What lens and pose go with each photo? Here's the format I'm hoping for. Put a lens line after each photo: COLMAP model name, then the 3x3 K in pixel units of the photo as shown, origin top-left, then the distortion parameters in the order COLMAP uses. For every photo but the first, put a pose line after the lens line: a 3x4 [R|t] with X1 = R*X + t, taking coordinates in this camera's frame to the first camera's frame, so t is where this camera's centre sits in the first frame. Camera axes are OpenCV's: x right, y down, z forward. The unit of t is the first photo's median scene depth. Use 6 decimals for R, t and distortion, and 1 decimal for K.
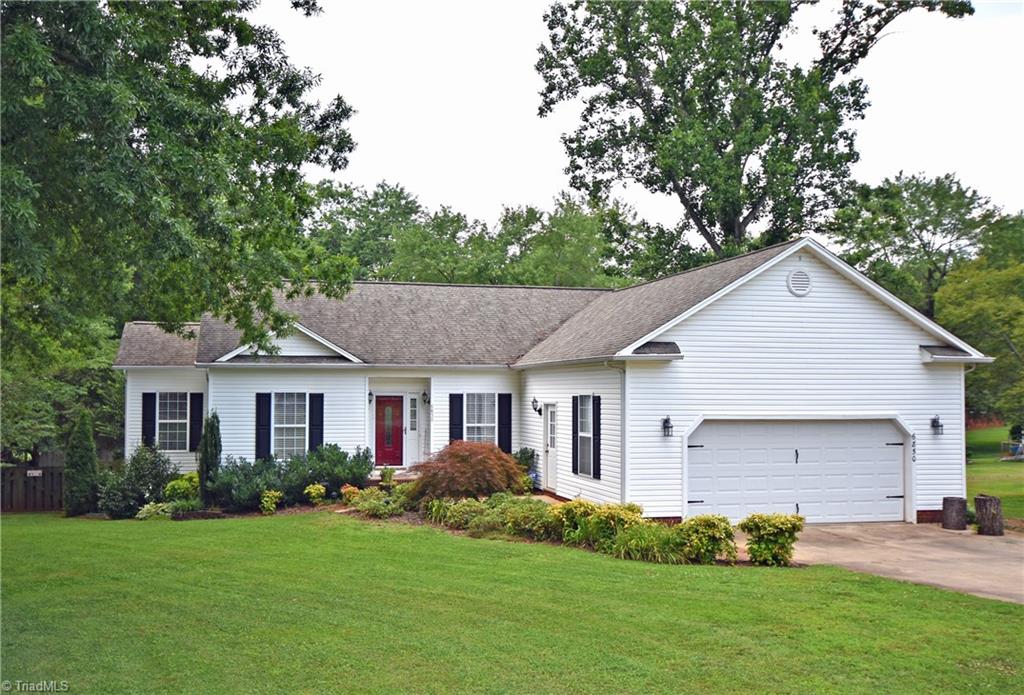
lens RADIAL K [[893.9, 0, 512.0], [0, 893.9, 347.5], [0, 0, 1]] dist [0.005380, 0.003449]
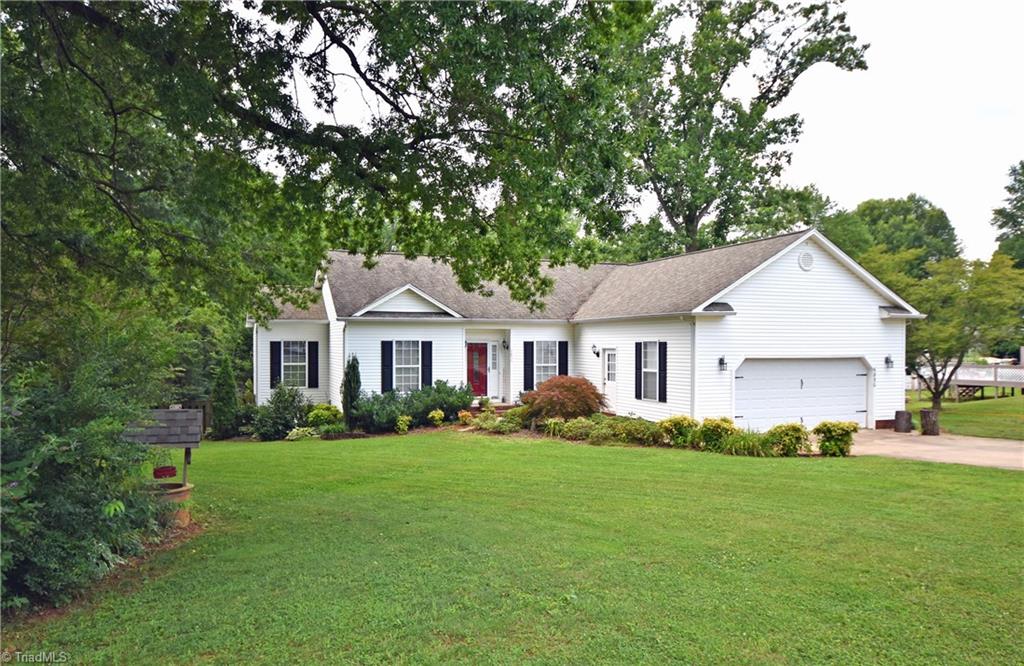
lens RADIAL K [[708.9, 0, 512.0], [0, 708.9, 333.0], [0, 0, 1]] dist [0.002508, -0.000107]
pose [[0.989174, -0.000466, 0.146750, -0.256589], [-0.004569, 0.999413, 0.033966, 0.004178], [-0.146679, -0.034269, 0.988590, -0.035227]]
